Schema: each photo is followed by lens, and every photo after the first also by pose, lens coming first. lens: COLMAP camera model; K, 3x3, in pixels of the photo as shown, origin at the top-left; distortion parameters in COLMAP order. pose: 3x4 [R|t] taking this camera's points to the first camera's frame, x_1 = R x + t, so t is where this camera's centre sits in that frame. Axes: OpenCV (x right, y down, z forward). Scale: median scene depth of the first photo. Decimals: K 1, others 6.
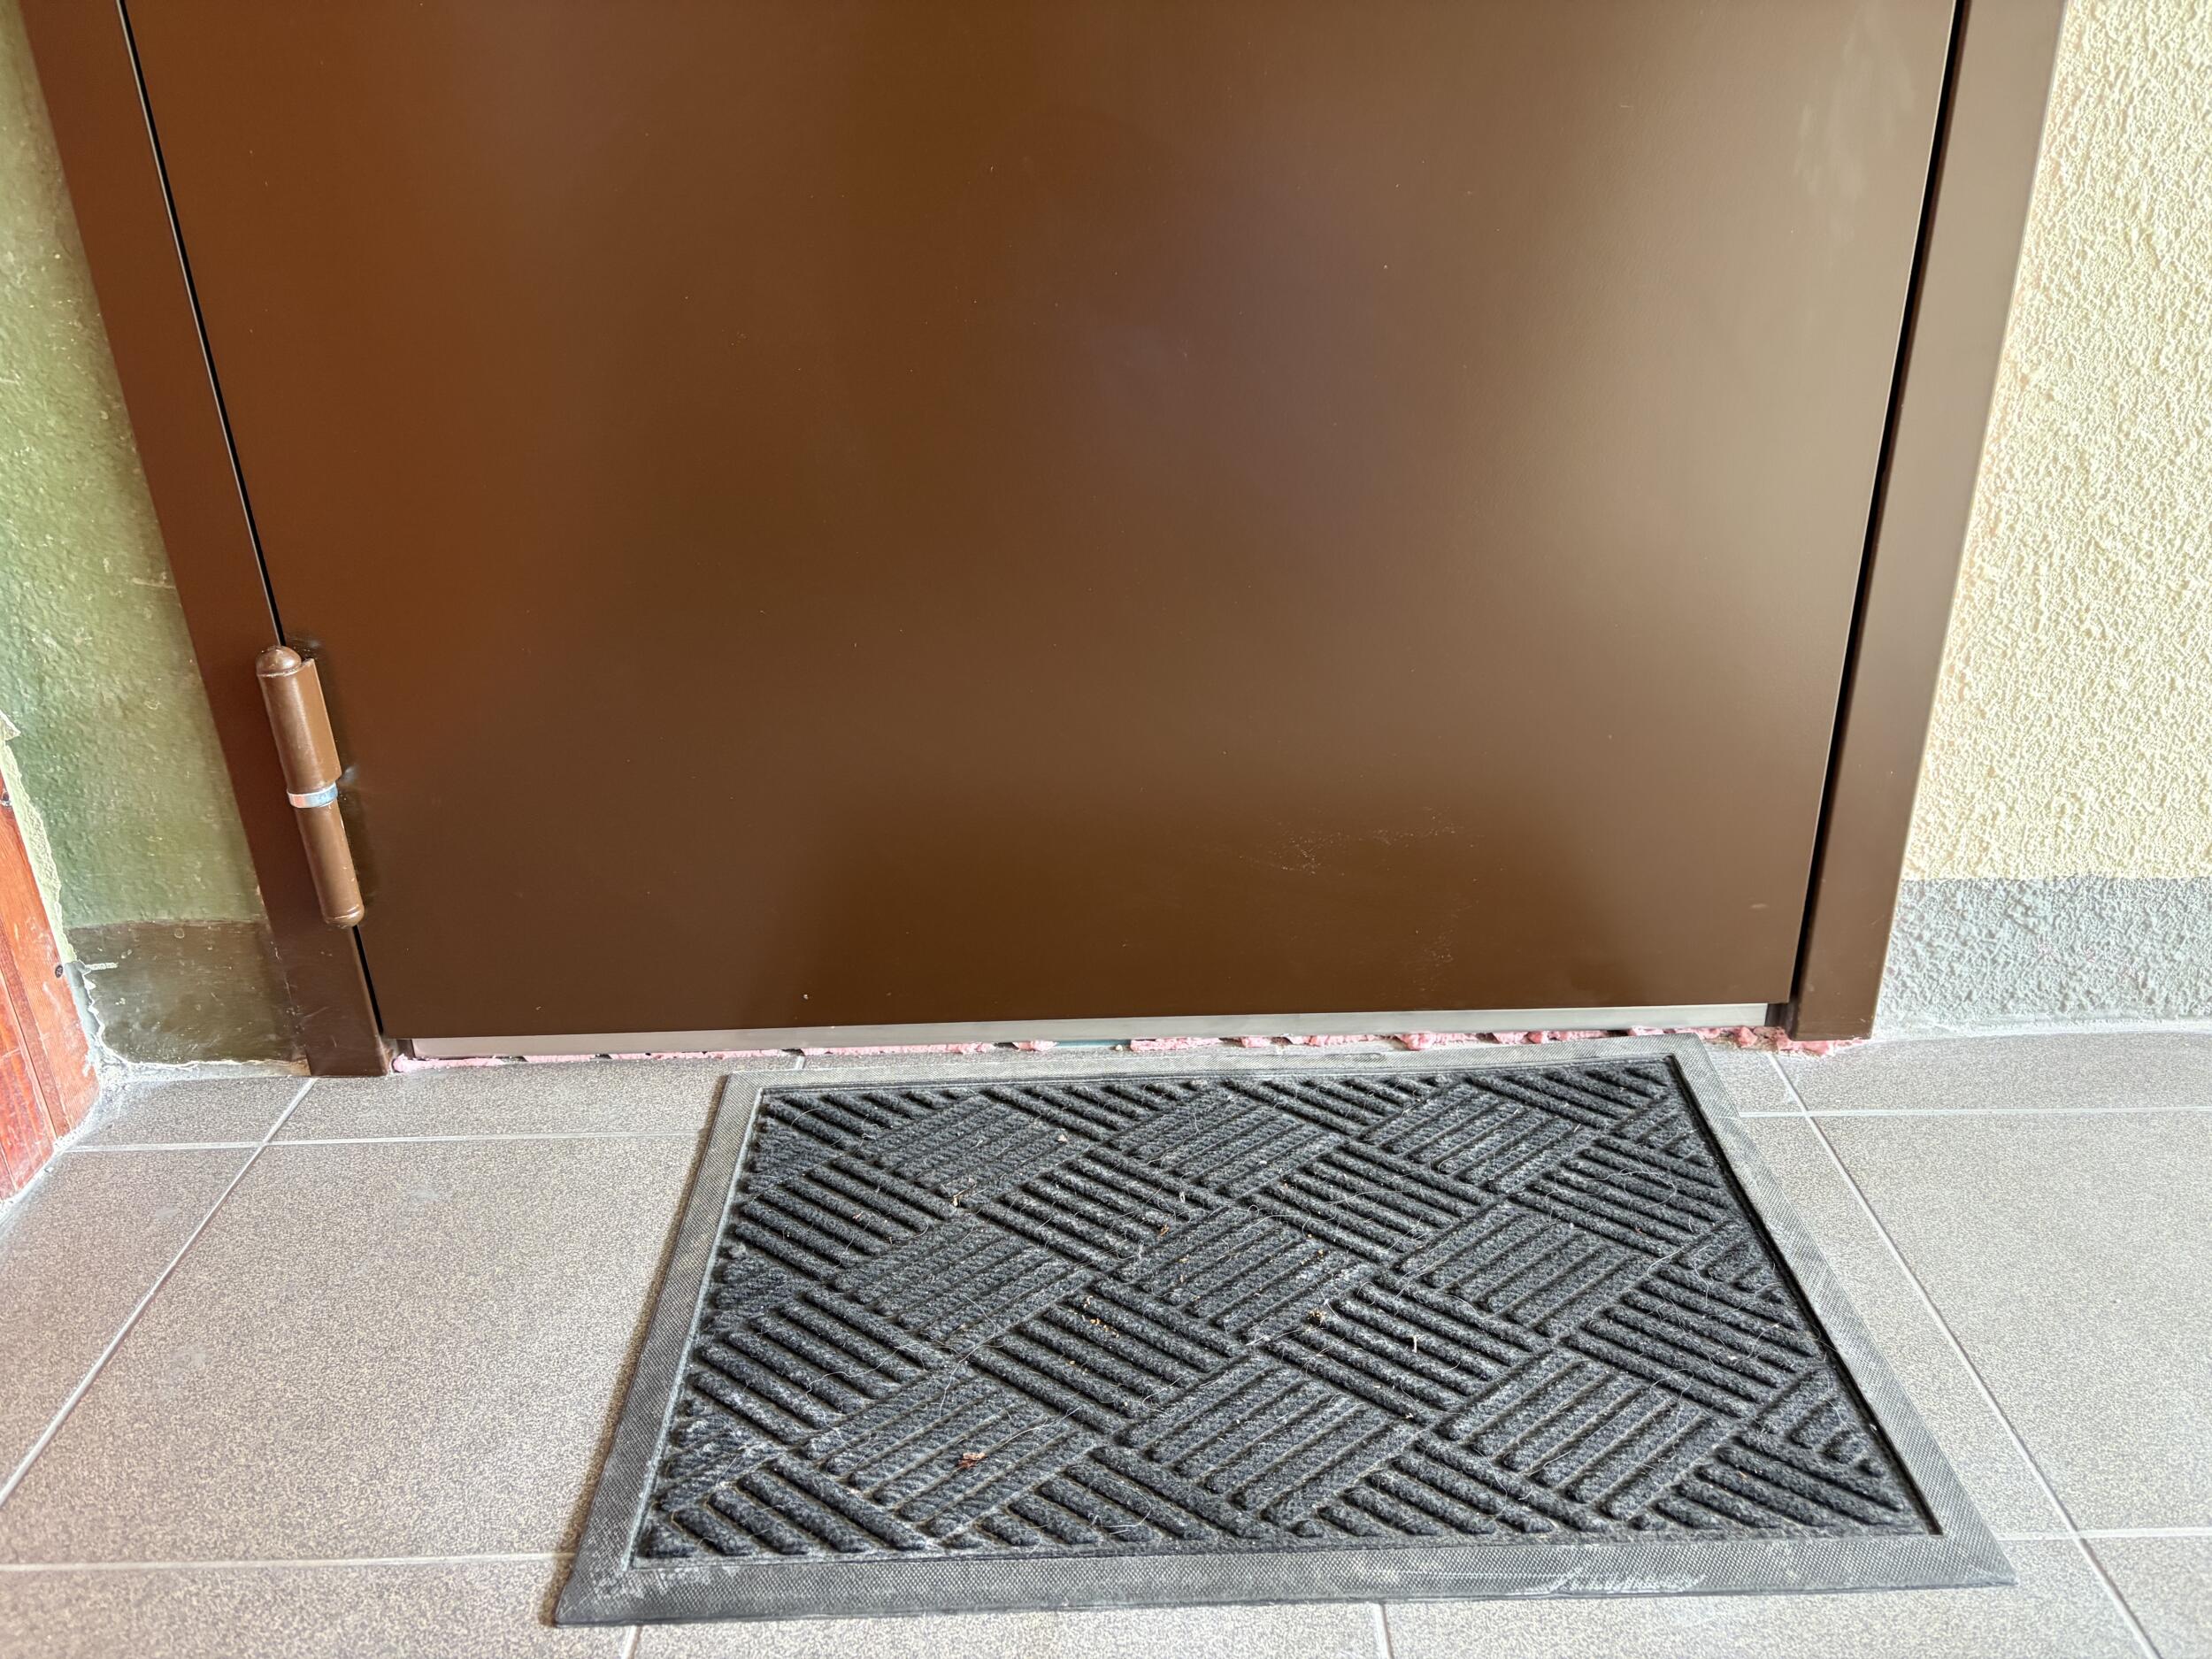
lens RADIAL K [[1669.4, 0, 1106.0], [0, 1669.4, 829.5], [0, 0, 1]] dist [0.018468, 0.003395]
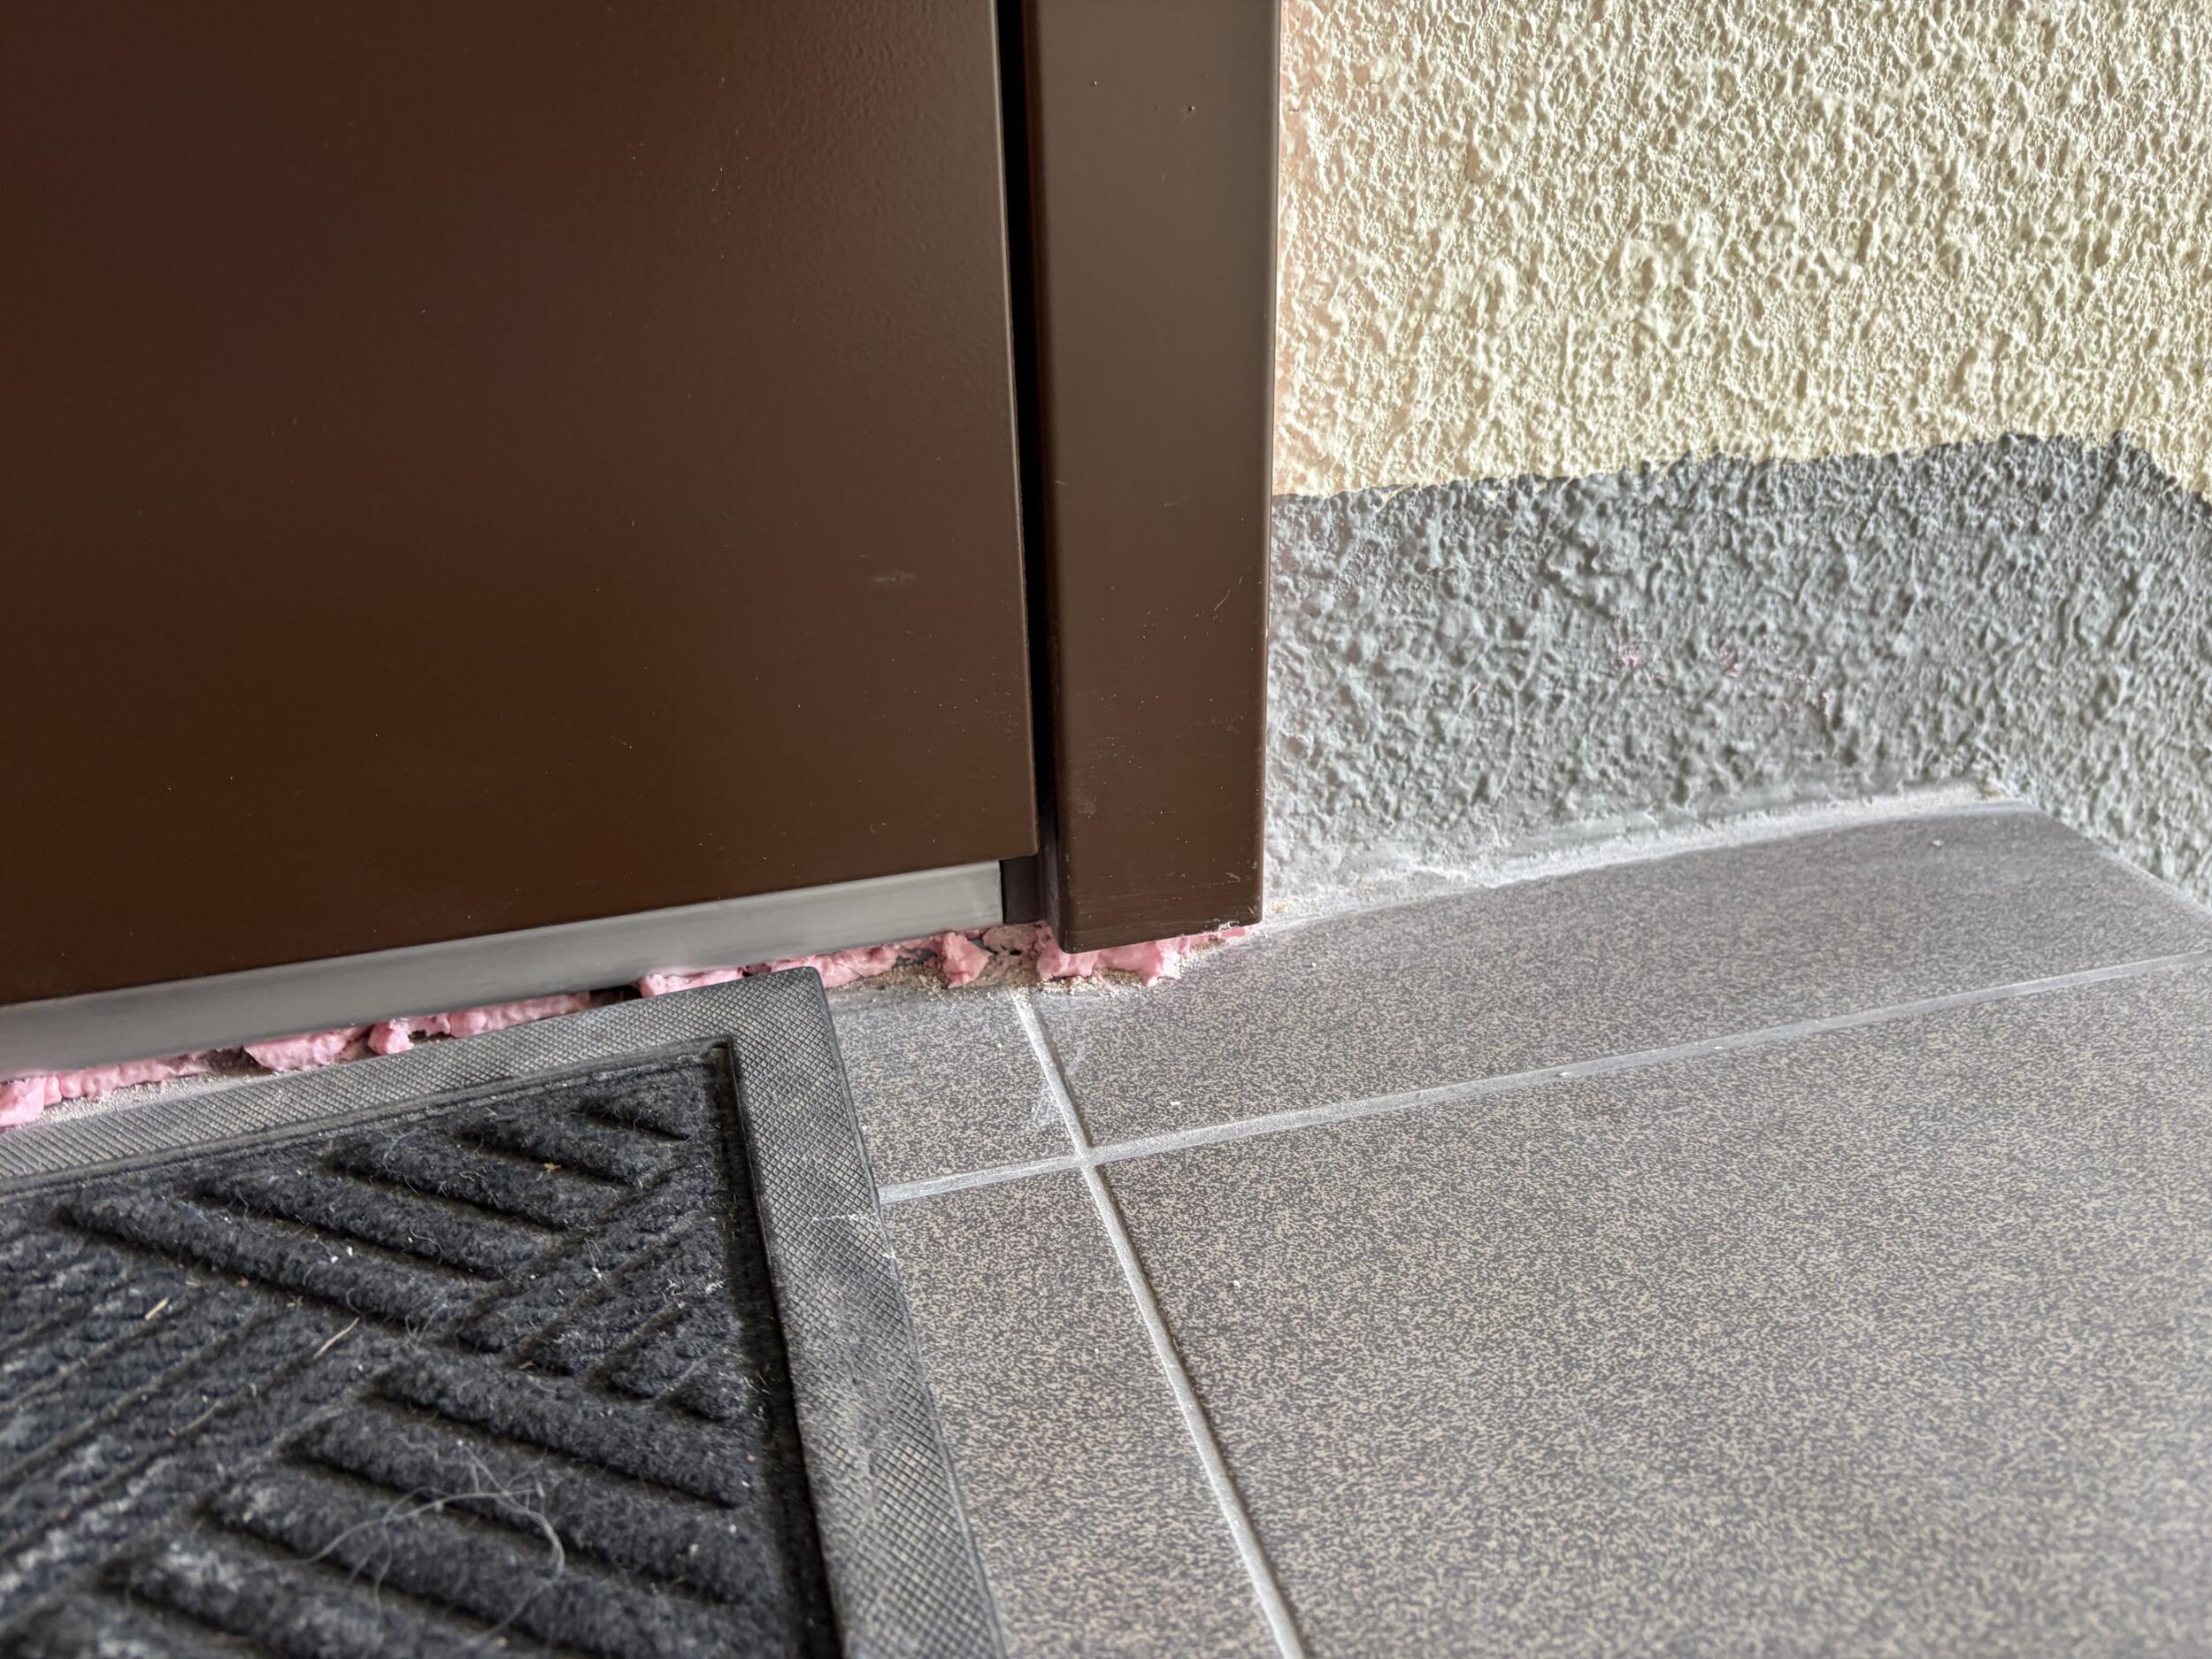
lens RADIAL K [[1686.3, 0, 1106.0], [0, 1686.3, 829.5], [0, 0, 1]] dist [-0.007654, 0.002037]
pose [[0.964040, -0.112336, 0.240846, 0.343963], [0.105979, 0.993594, 0.039228, 0.088242], [-0.243710, -0.012292, 0.969770, 0.658129]]
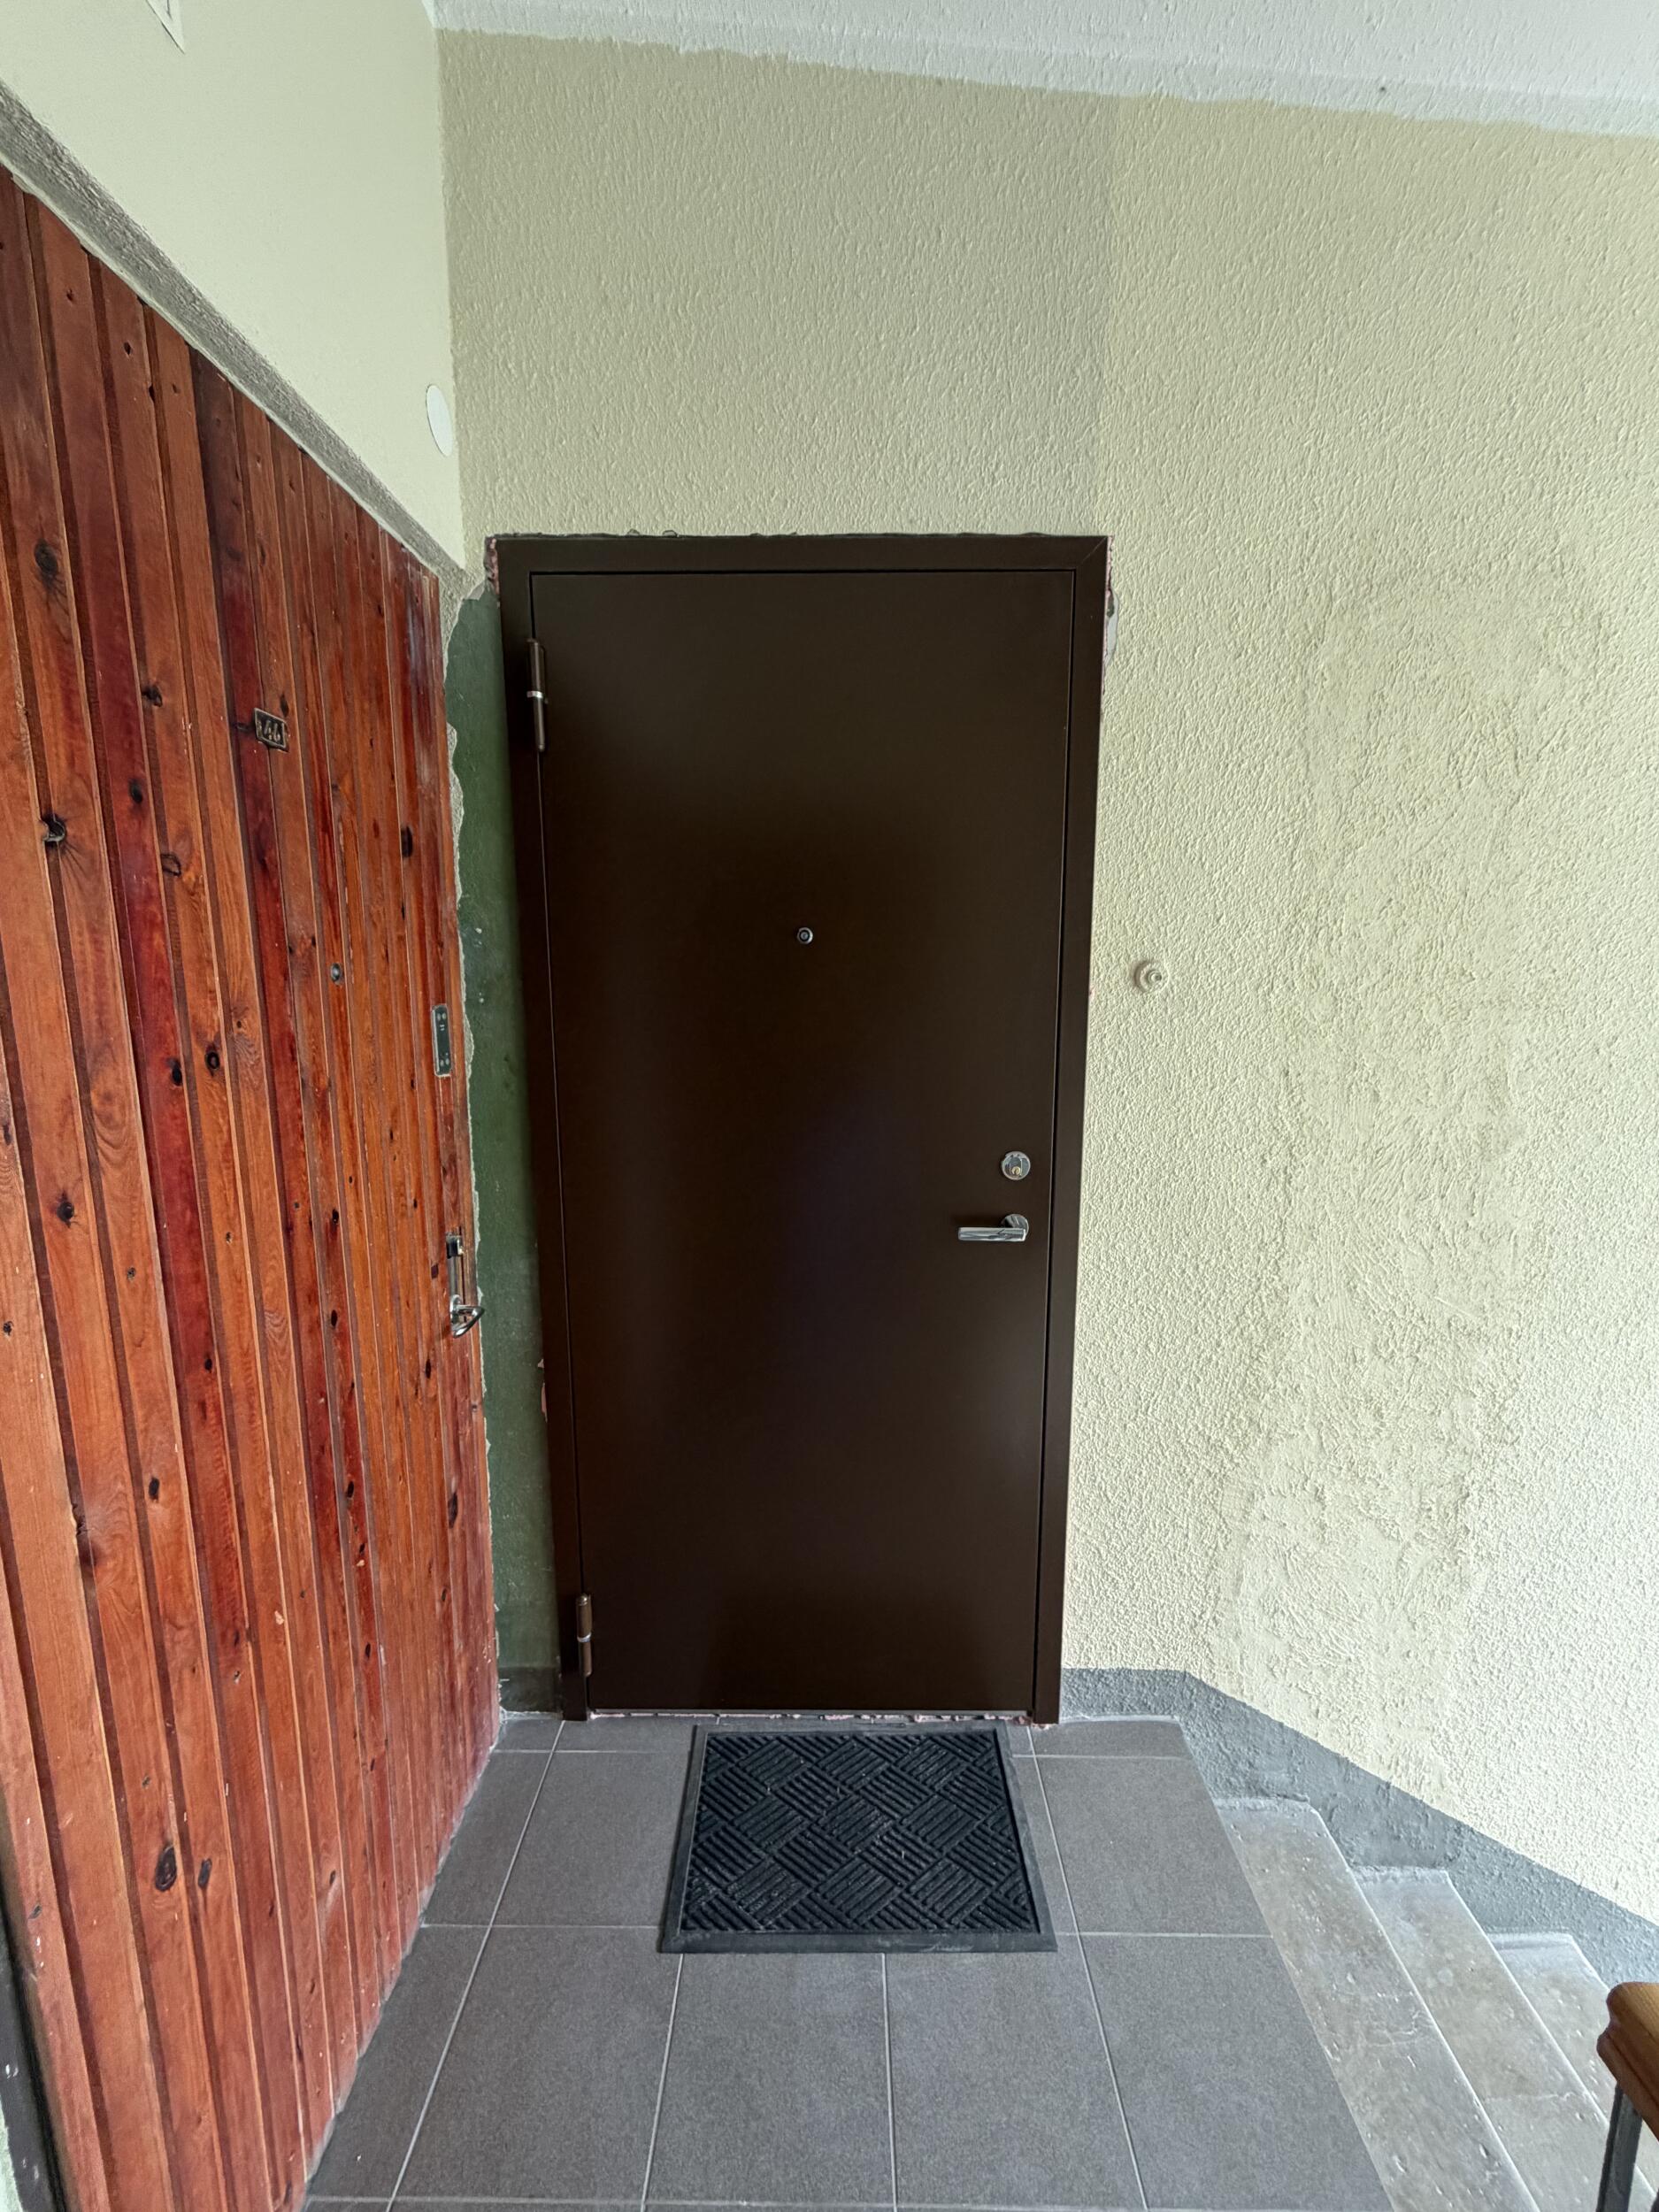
lens RADIAL K [[875.9, 0, 829.5], [0, 875.9, 1106.0], [0, 0, 1]] dist [0.001878, 0.000309]
pose [[0.999619, 0.026822, -0.006569, 0.004069], [-0.027598, 0.961863, -0.272137, -0.554494], [-0.000981, 0.272215, 0.962236, -0.942183]]
